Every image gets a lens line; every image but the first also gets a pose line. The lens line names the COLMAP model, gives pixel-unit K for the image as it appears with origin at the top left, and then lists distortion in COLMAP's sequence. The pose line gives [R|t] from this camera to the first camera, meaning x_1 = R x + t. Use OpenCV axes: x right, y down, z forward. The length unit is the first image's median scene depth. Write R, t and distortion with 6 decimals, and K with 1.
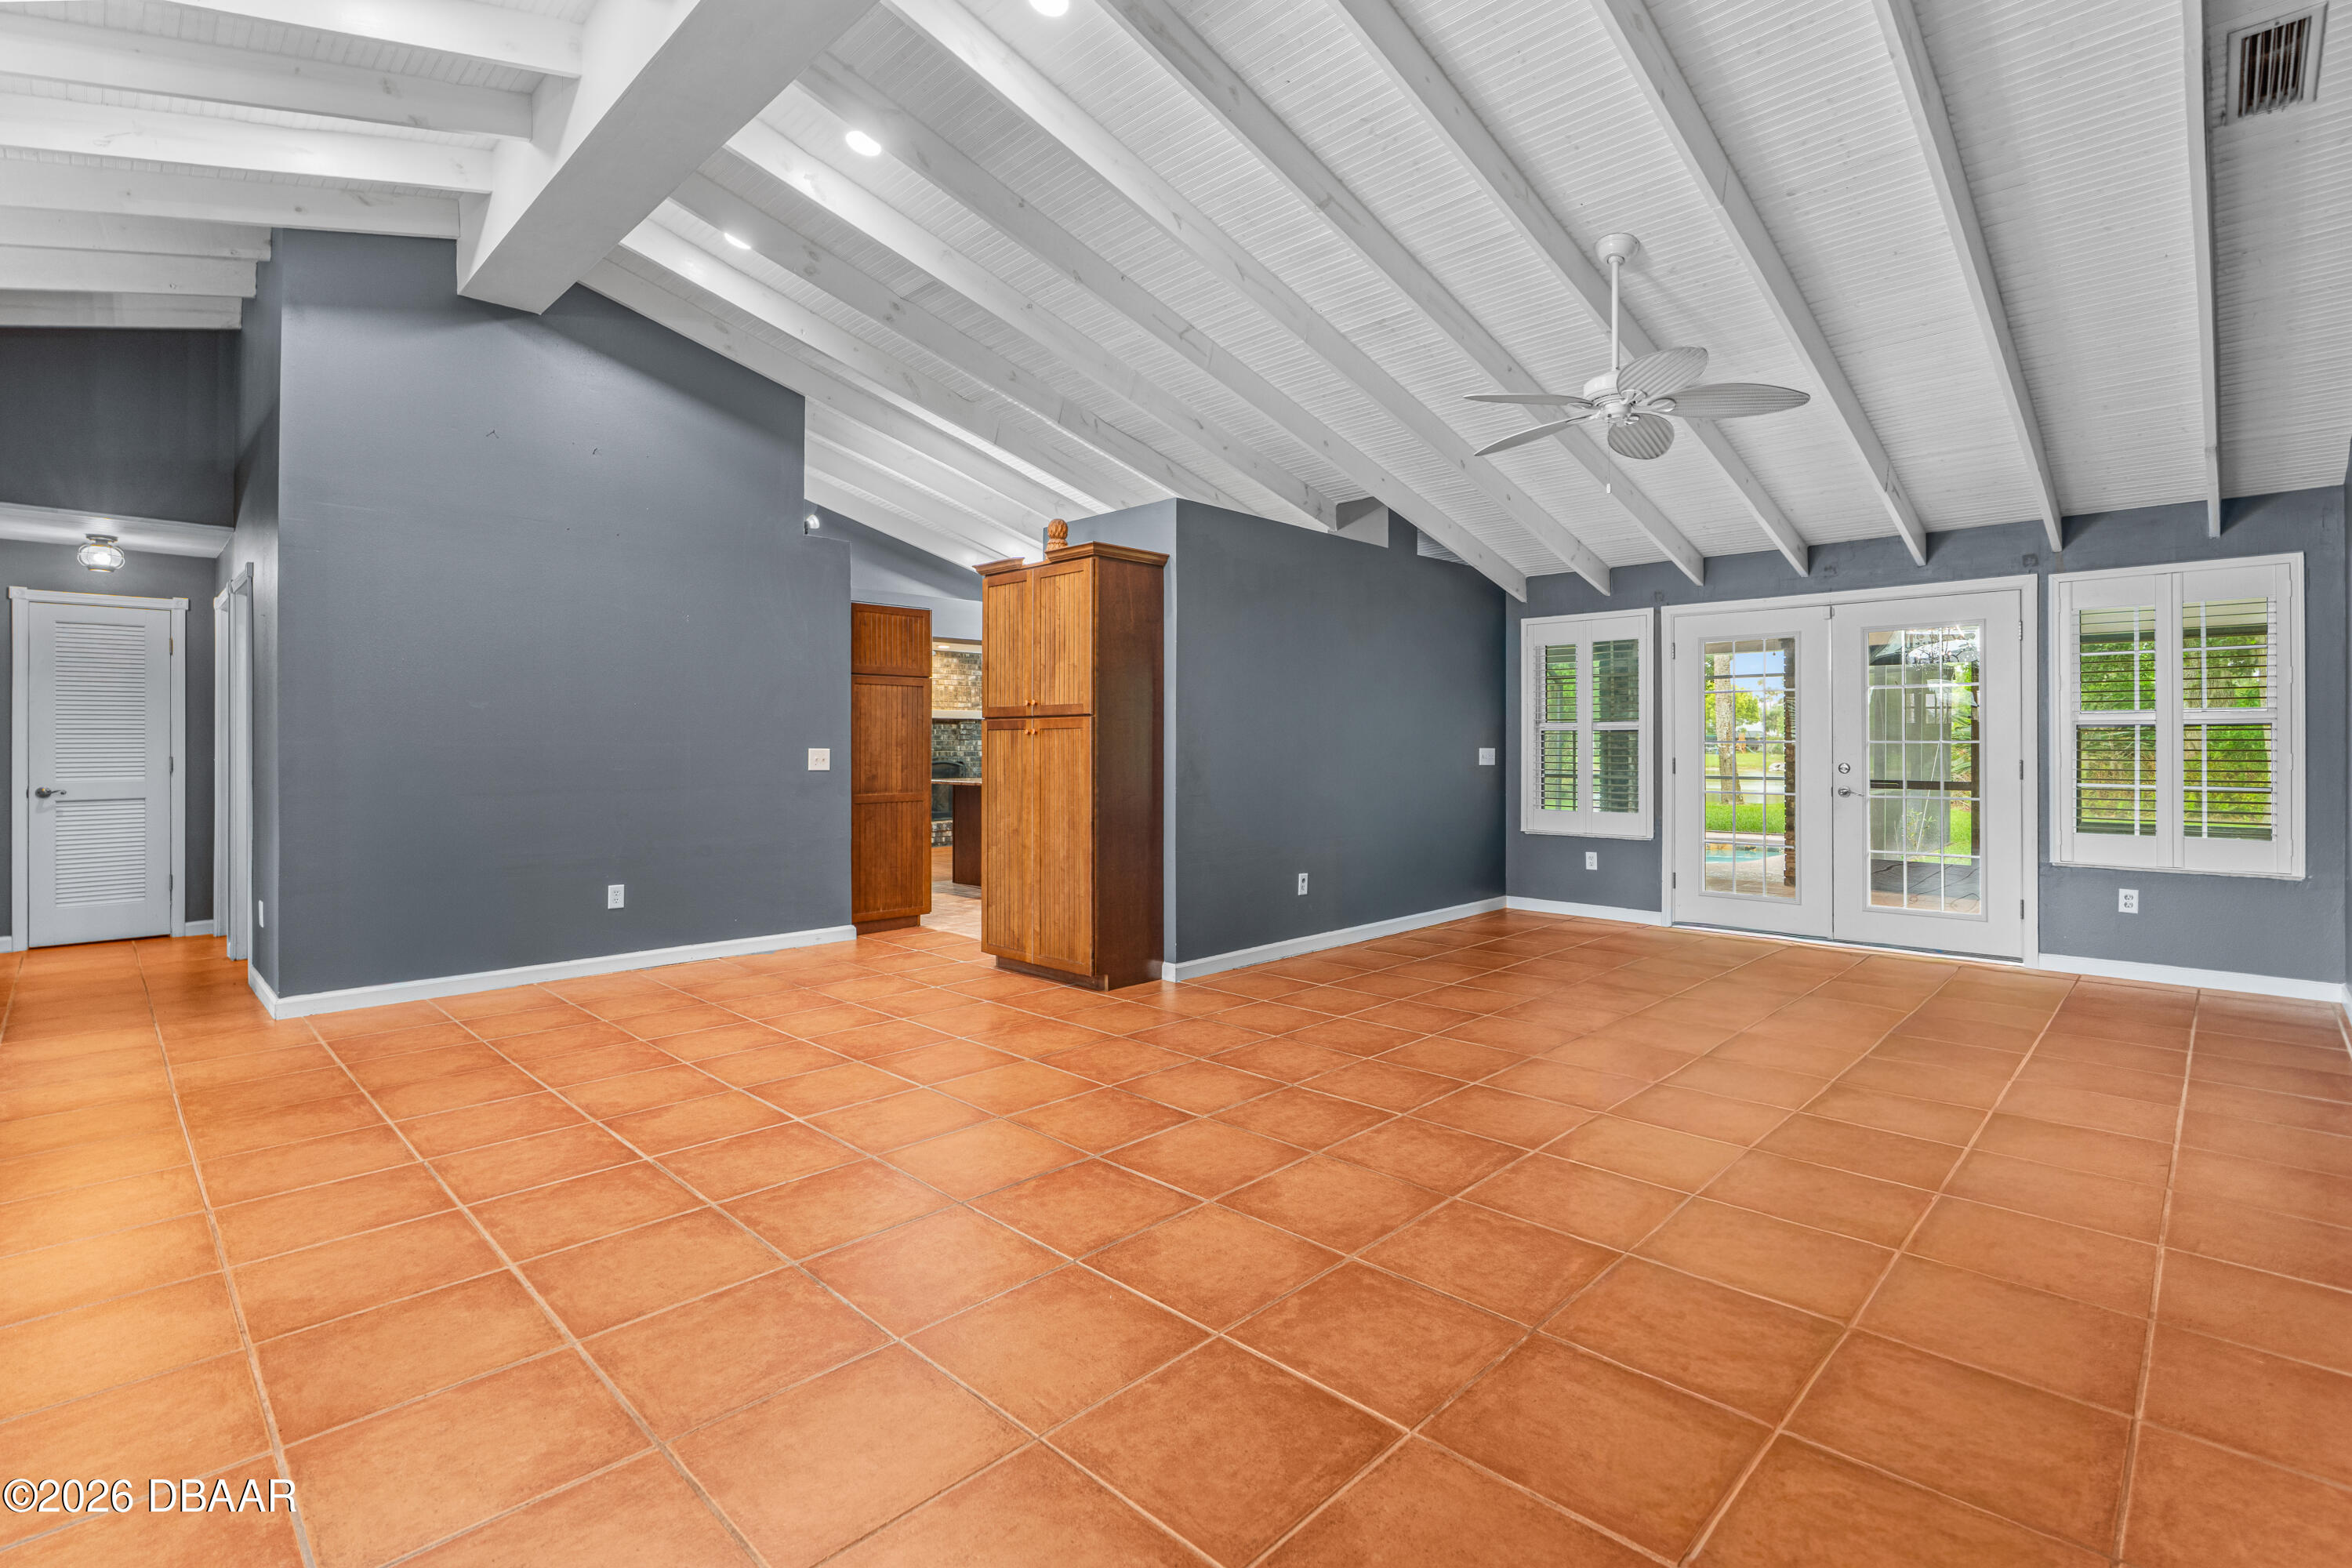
lens RADIAL K [[1072.2, 0, 1182.0], [0, 1072.2, 760.8], [0, 0, 1]] dist [-0.000105, -0.000080]
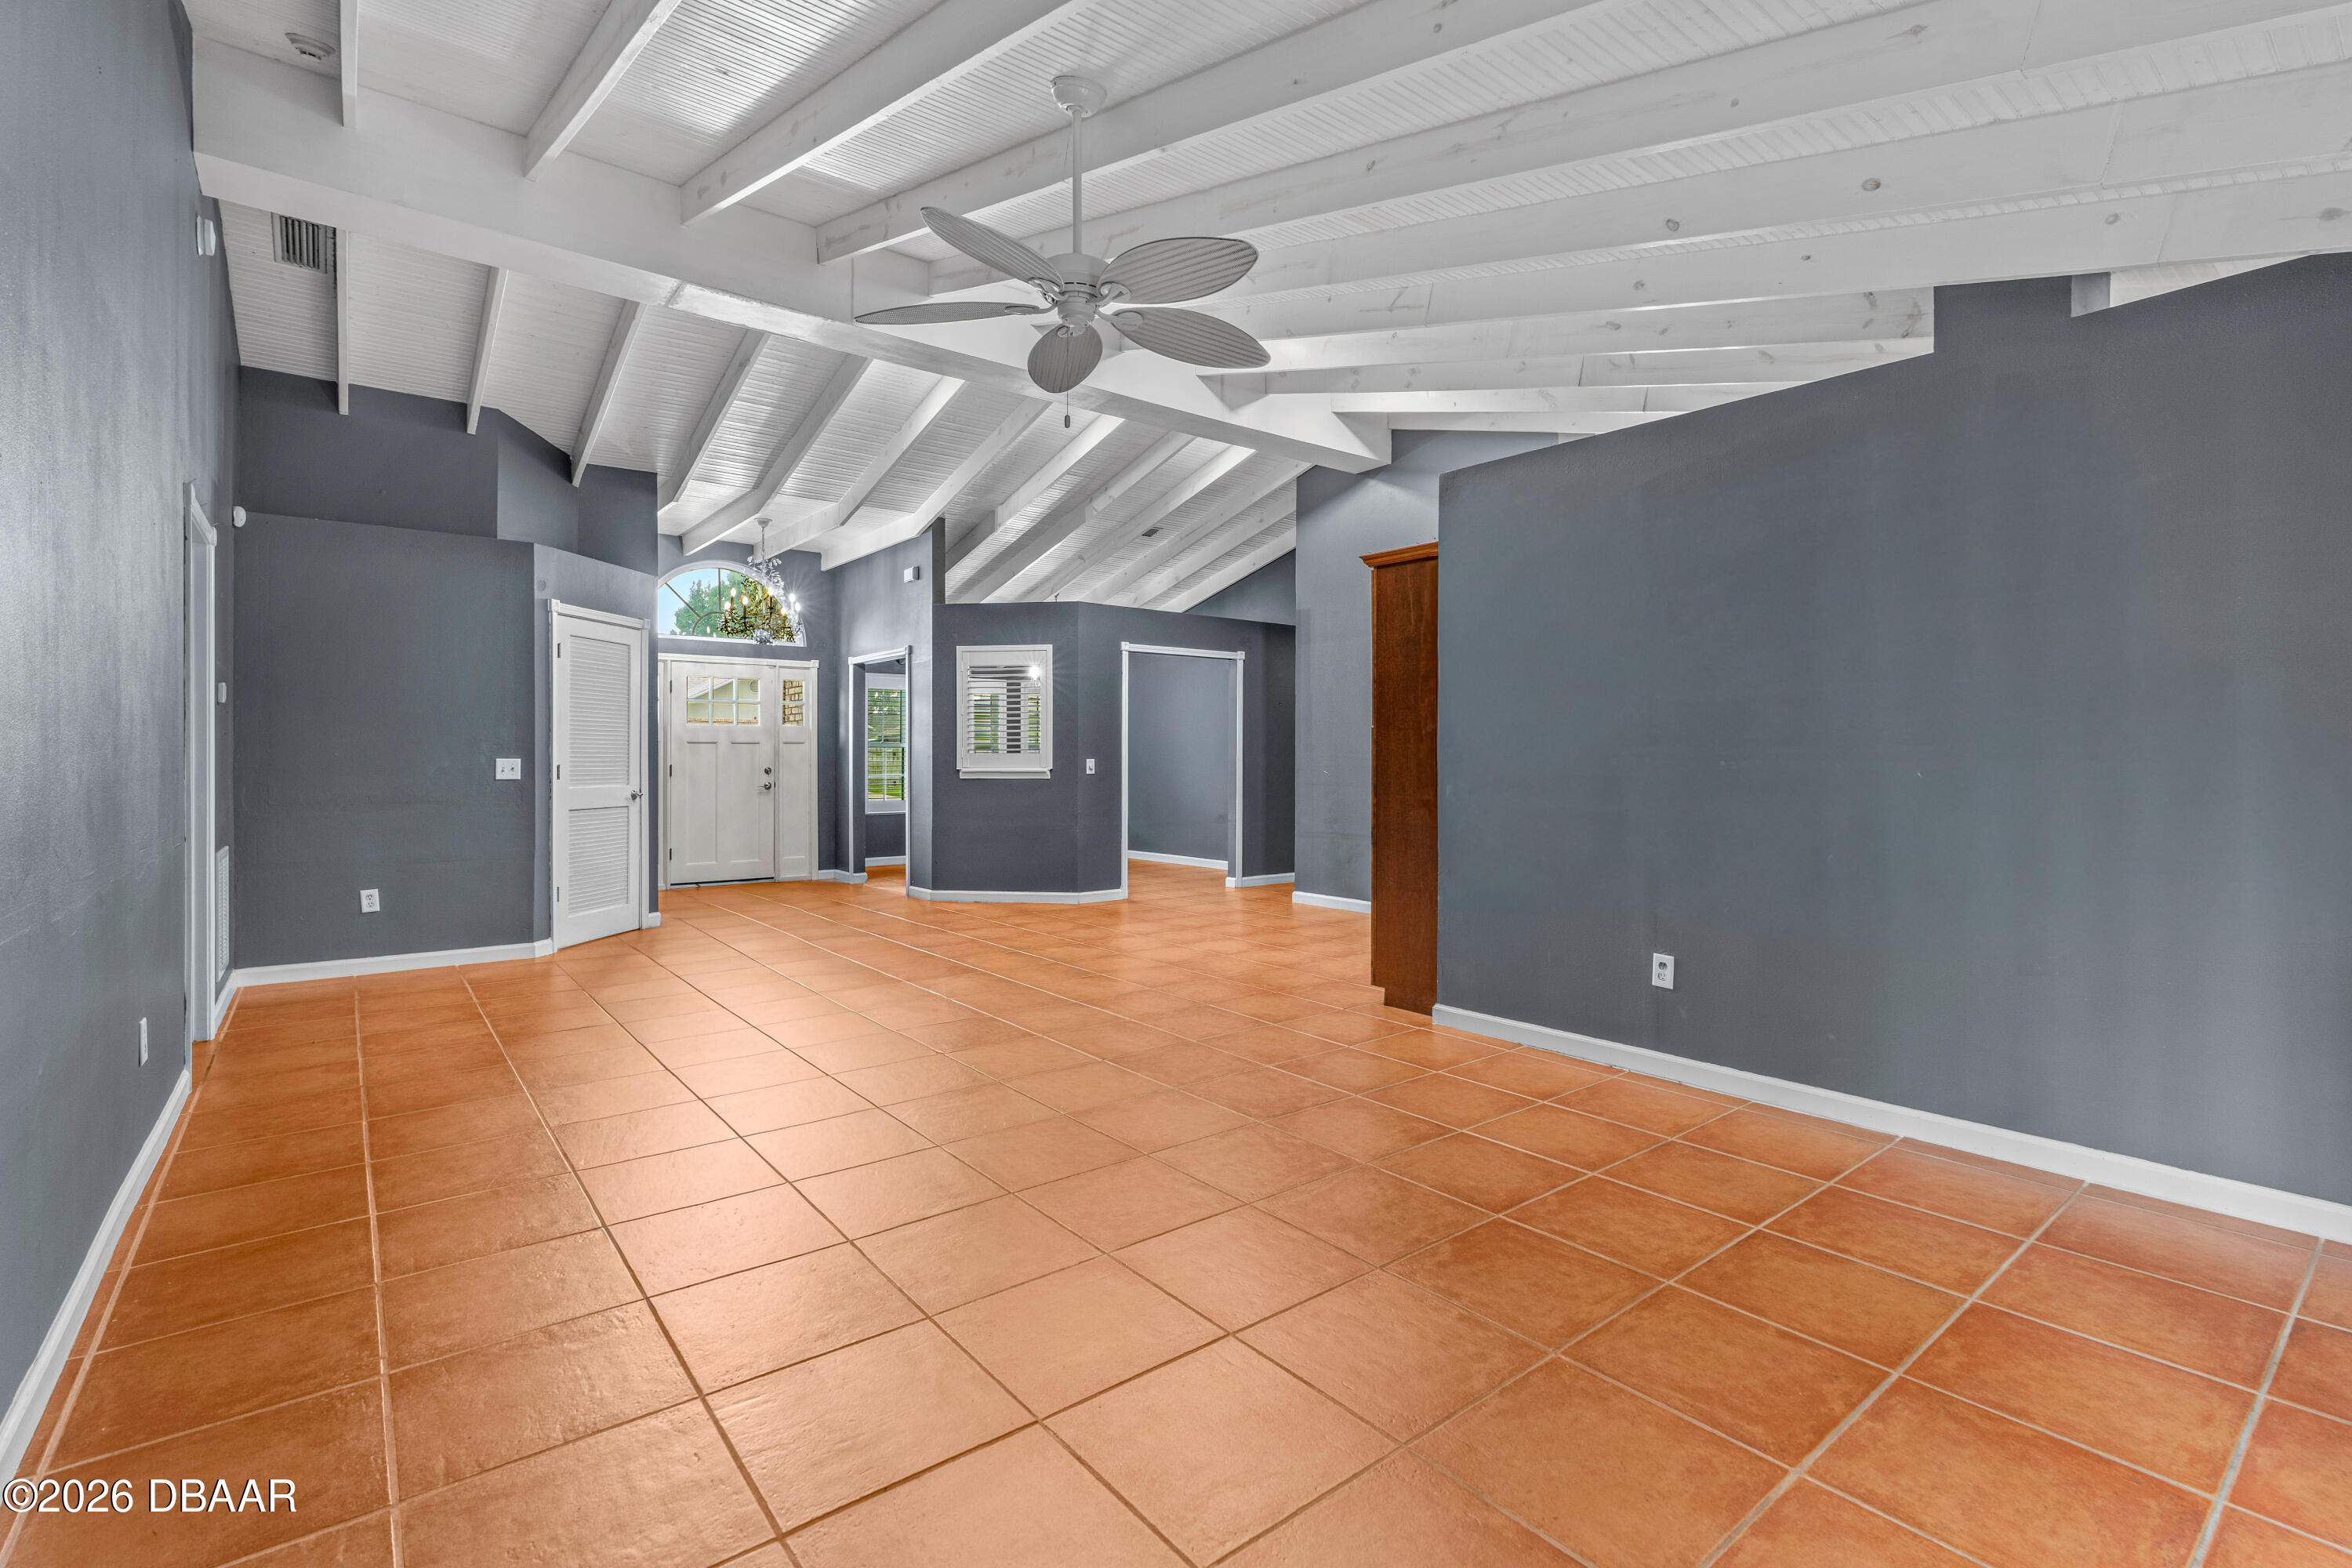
lens RADIAL K [[1072.2, 0, 1183.1], [0, 1072.2, 770.5], [0, 0, 1]] dist [-0.000105, -0.000080]
pose [[-0.122485, 0.014703, -0.992361, 0.786887], [-0.015130, 0.999746, 0.016680, -0.012273], [0.992355, 0.017058, -0.122231, 0.791579]]
